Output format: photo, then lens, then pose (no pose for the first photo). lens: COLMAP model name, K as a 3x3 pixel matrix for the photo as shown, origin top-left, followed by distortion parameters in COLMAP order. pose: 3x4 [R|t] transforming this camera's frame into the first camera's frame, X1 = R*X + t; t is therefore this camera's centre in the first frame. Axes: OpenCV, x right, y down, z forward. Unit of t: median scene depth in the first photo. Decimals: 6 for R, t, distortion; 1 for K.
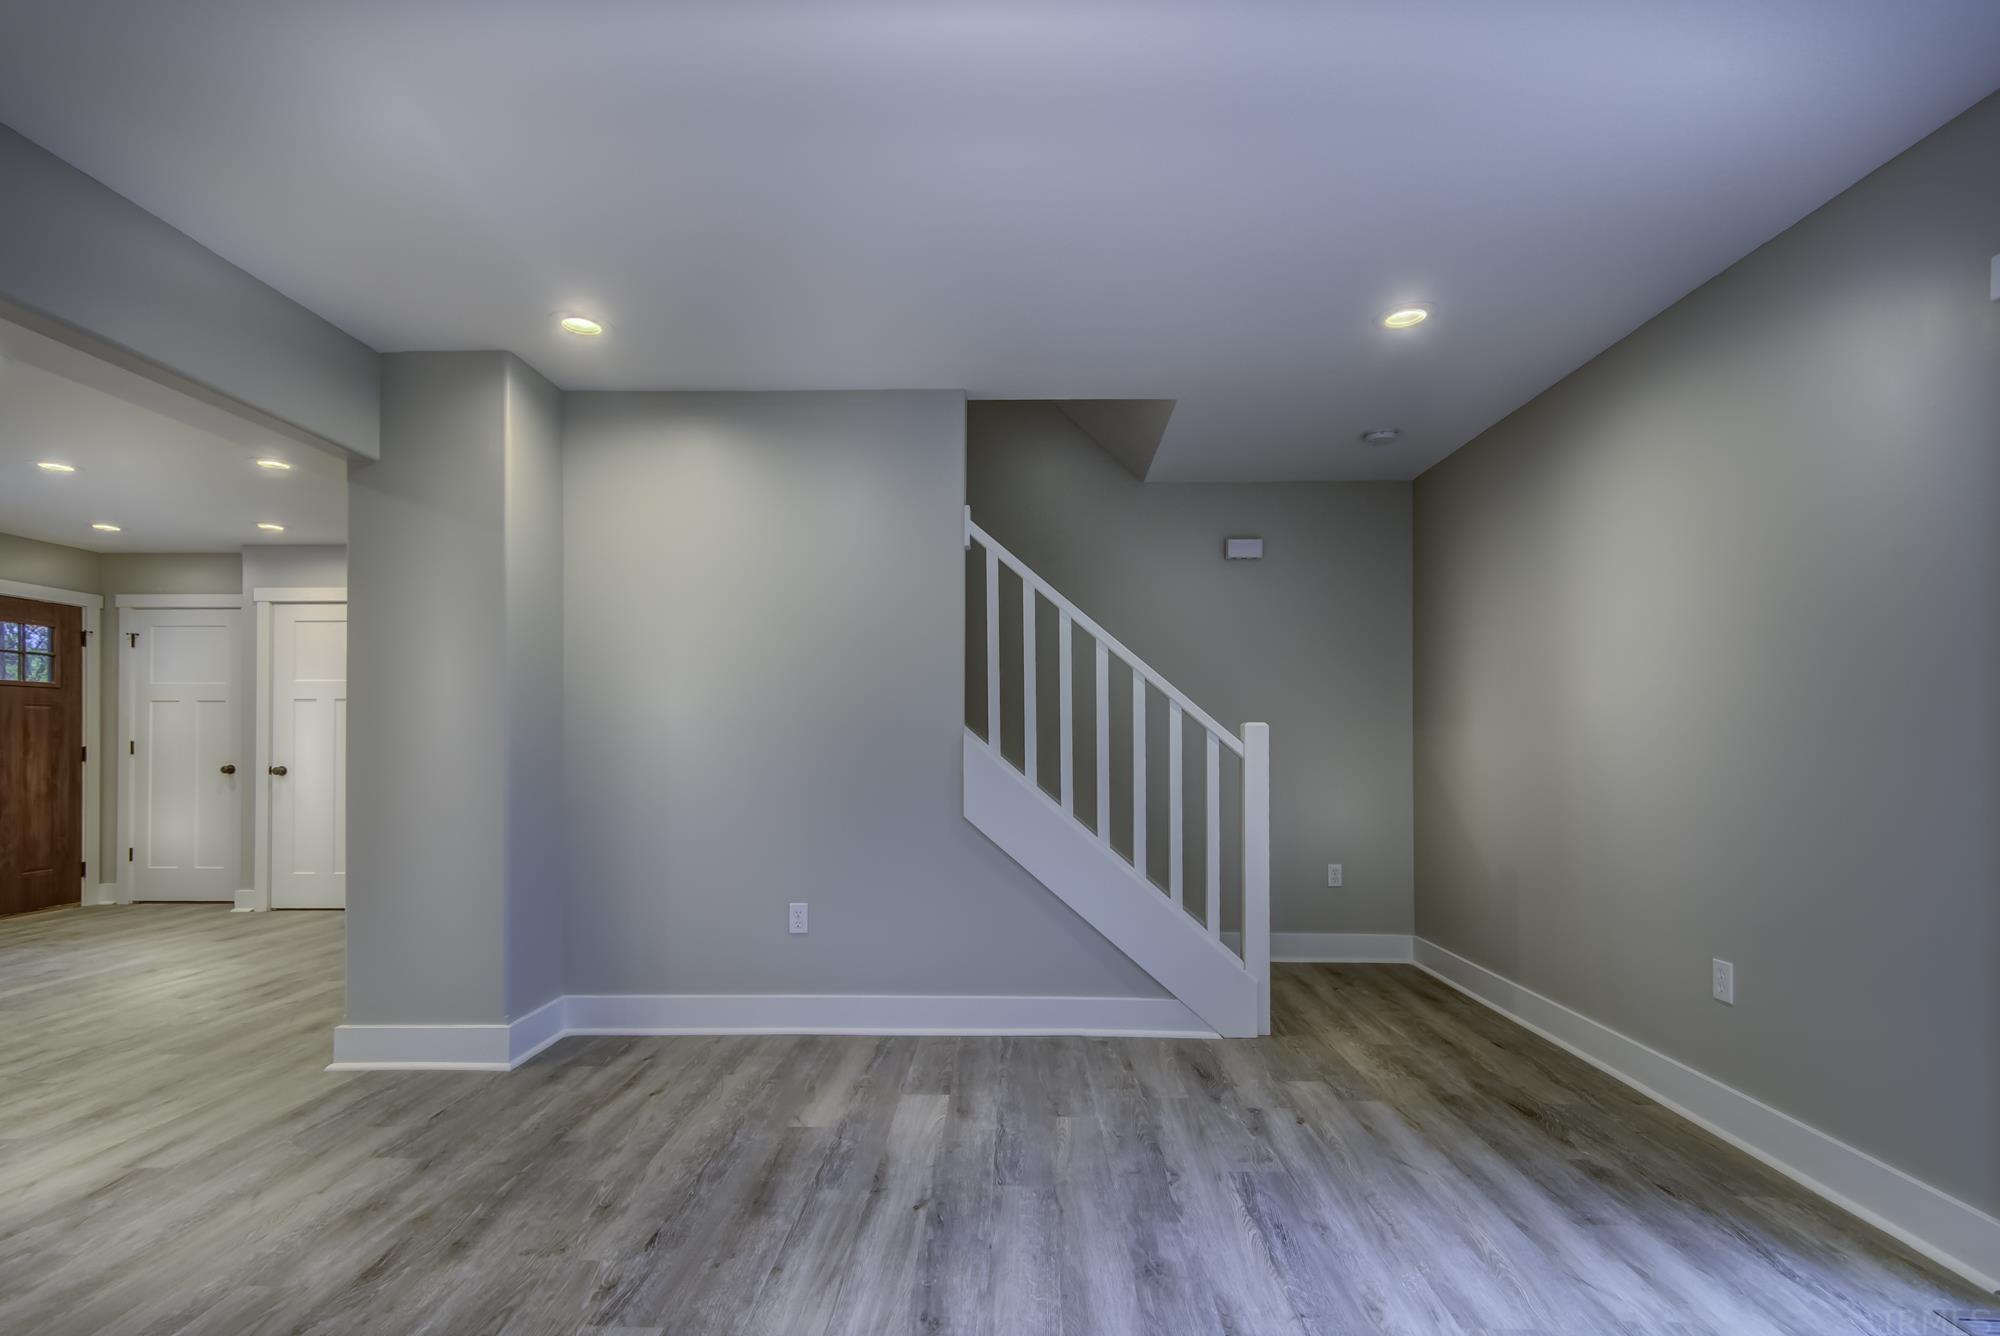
lens RADIAL K [[887.7, 0, 962.3], [0, 887.7, 736.8], [0, 0, 1]] dist [0.002051, -0.000122]
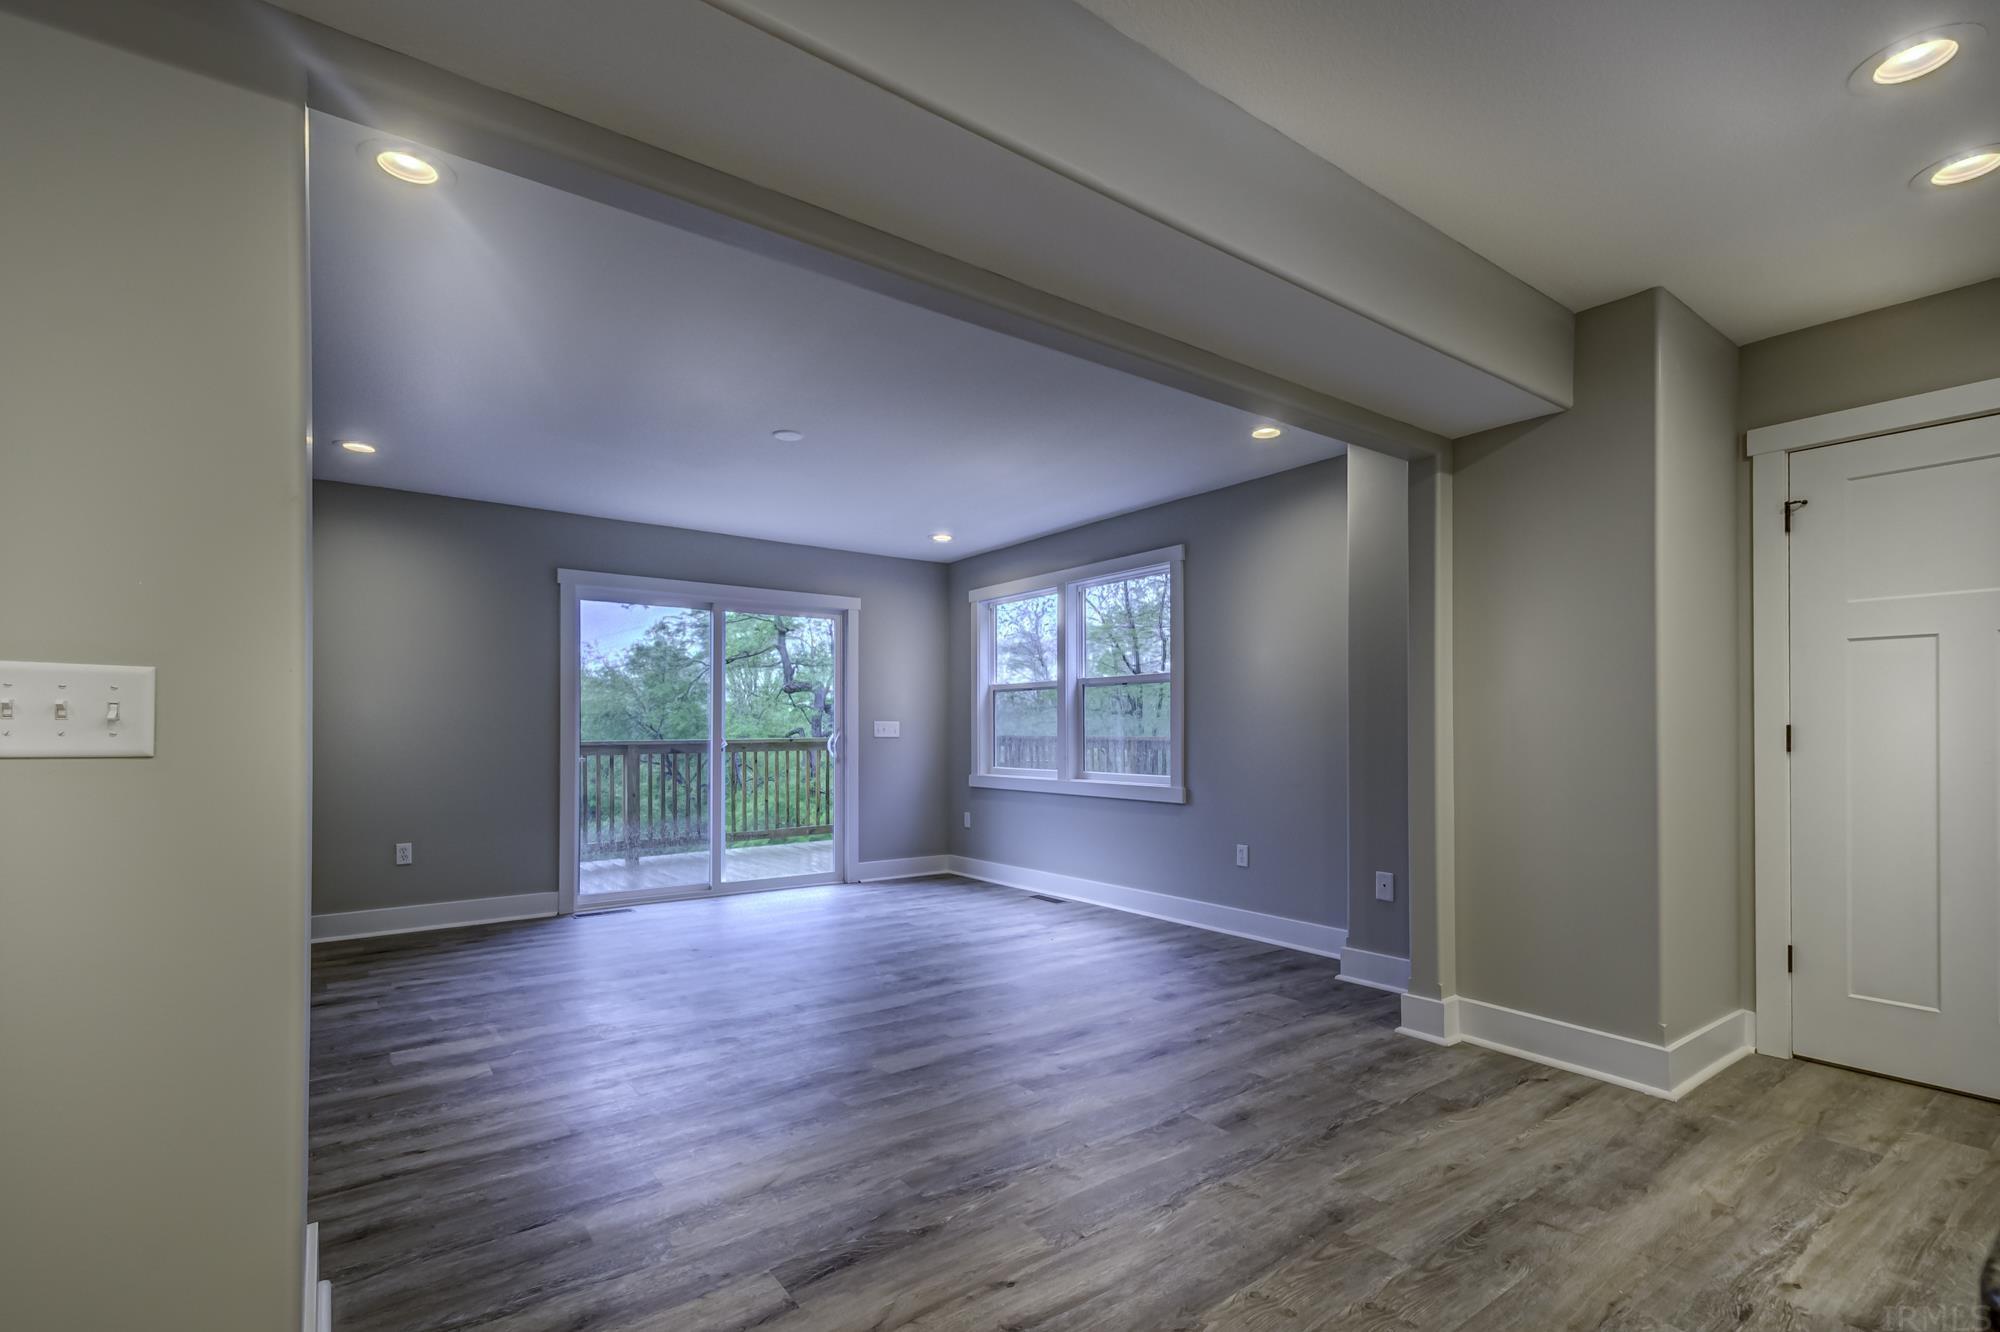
lens RADIAL K [[889.3, 0, 1001.3], [0, 889.3, 701.9], [0, 0, 1]] dist [0.003094, -0.000681]
pose [[-0.627009, 0.026439, 0.778563, -1.427447], [0.003377, 0.999507, -0.031222, 0.009461], [-0.779004, -0.016947, -0.626790, 1.170828]]
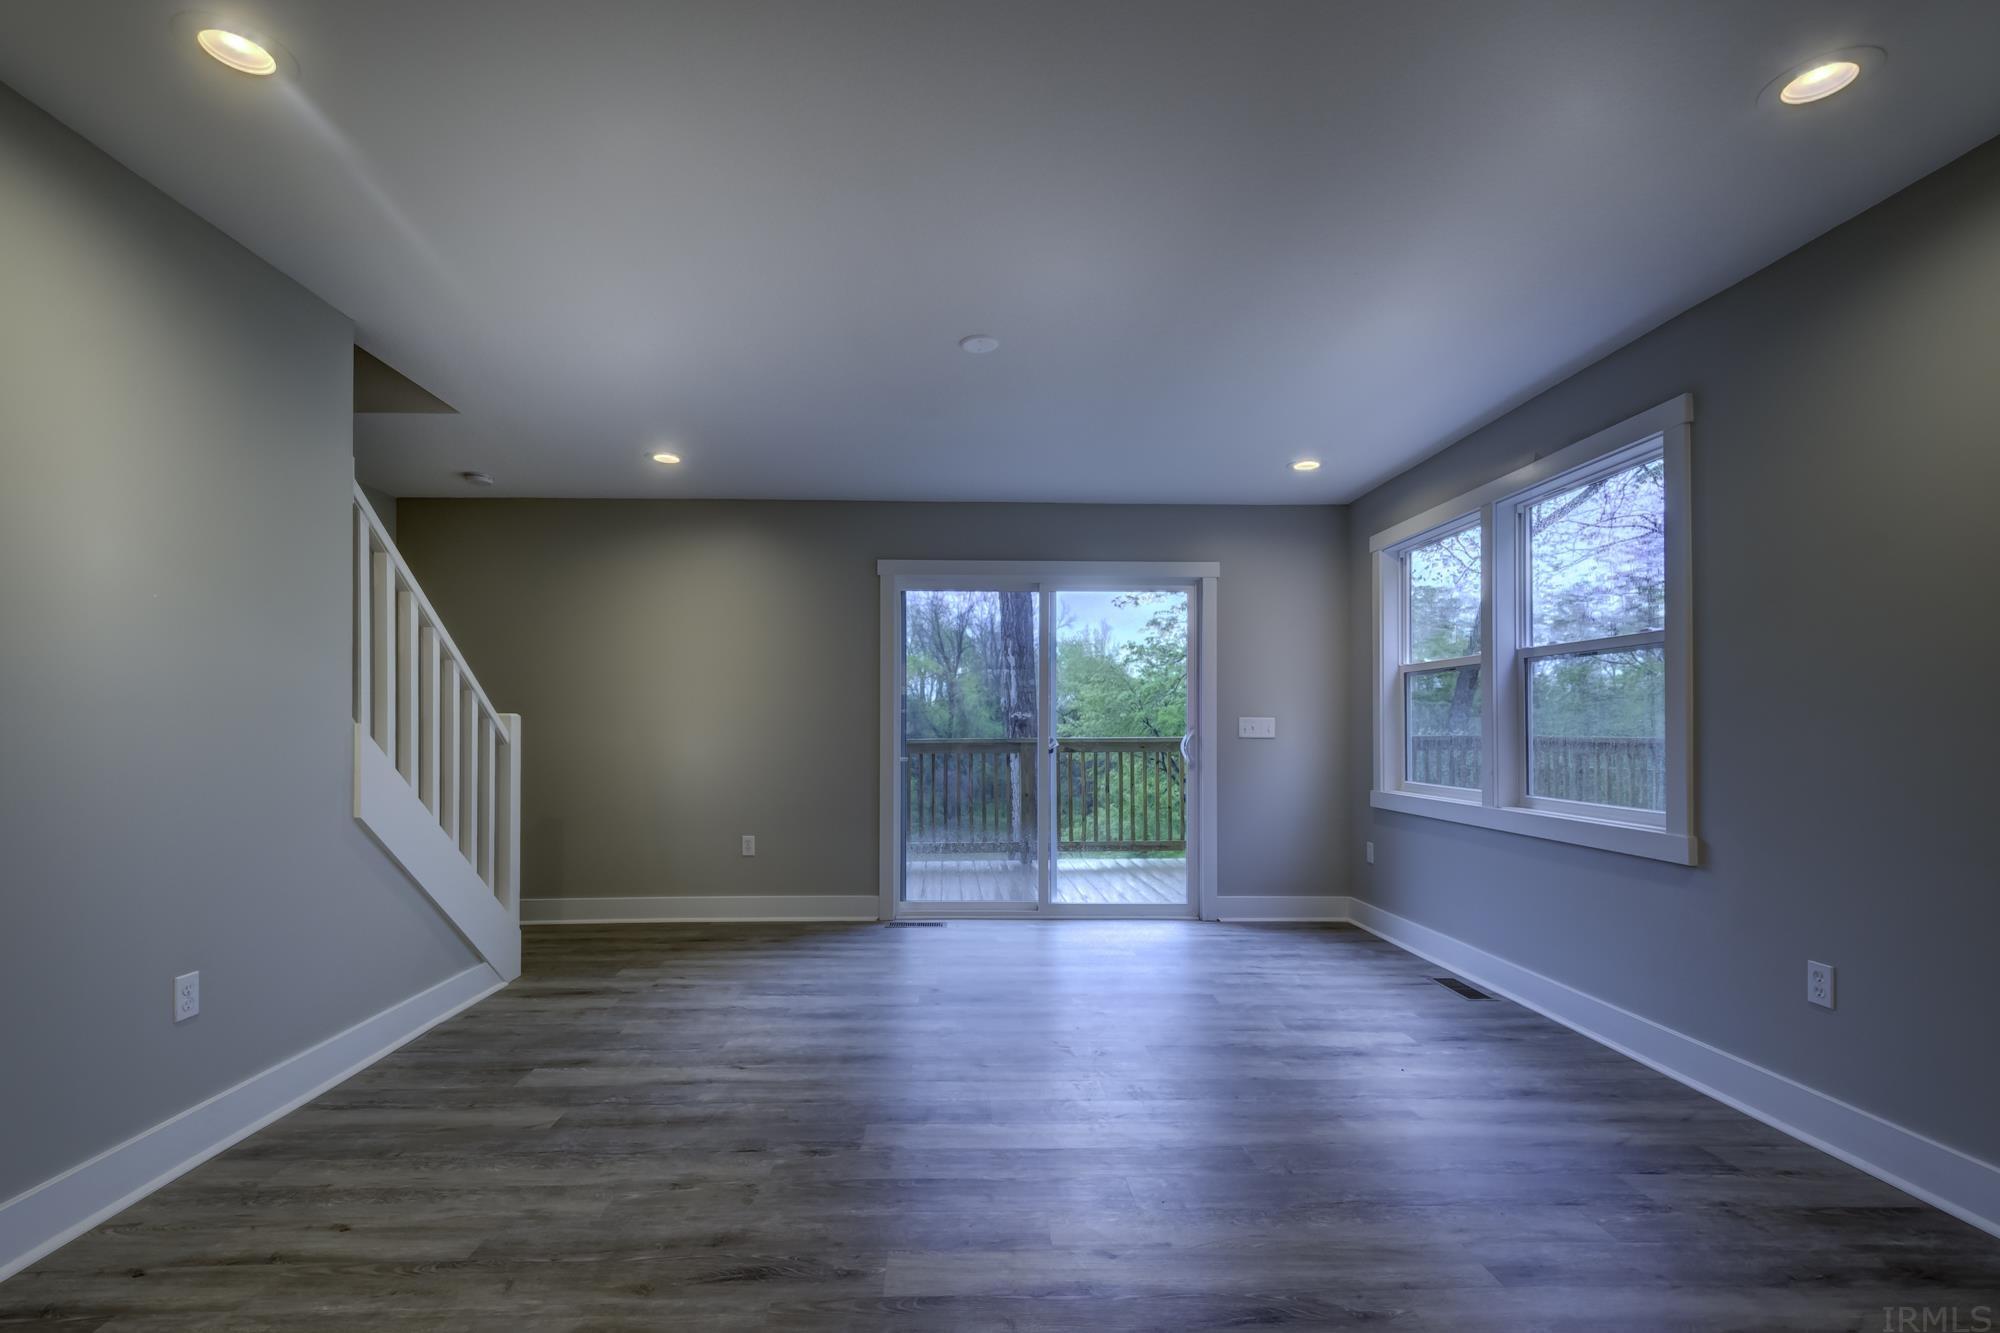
lens RADIAL K [[889.3, 0, 1001.3], [0, 889.3, 702.4], [0, 0, 1]] dist [0.003094, -0.000681]
pose [[-0.078823, 0.026199, 0.996544, -1.171886], [0.000797, 0.999656, -0.026218, 0.003178], [-0.996888, -0.001272, -0.078817, 0.568917]]
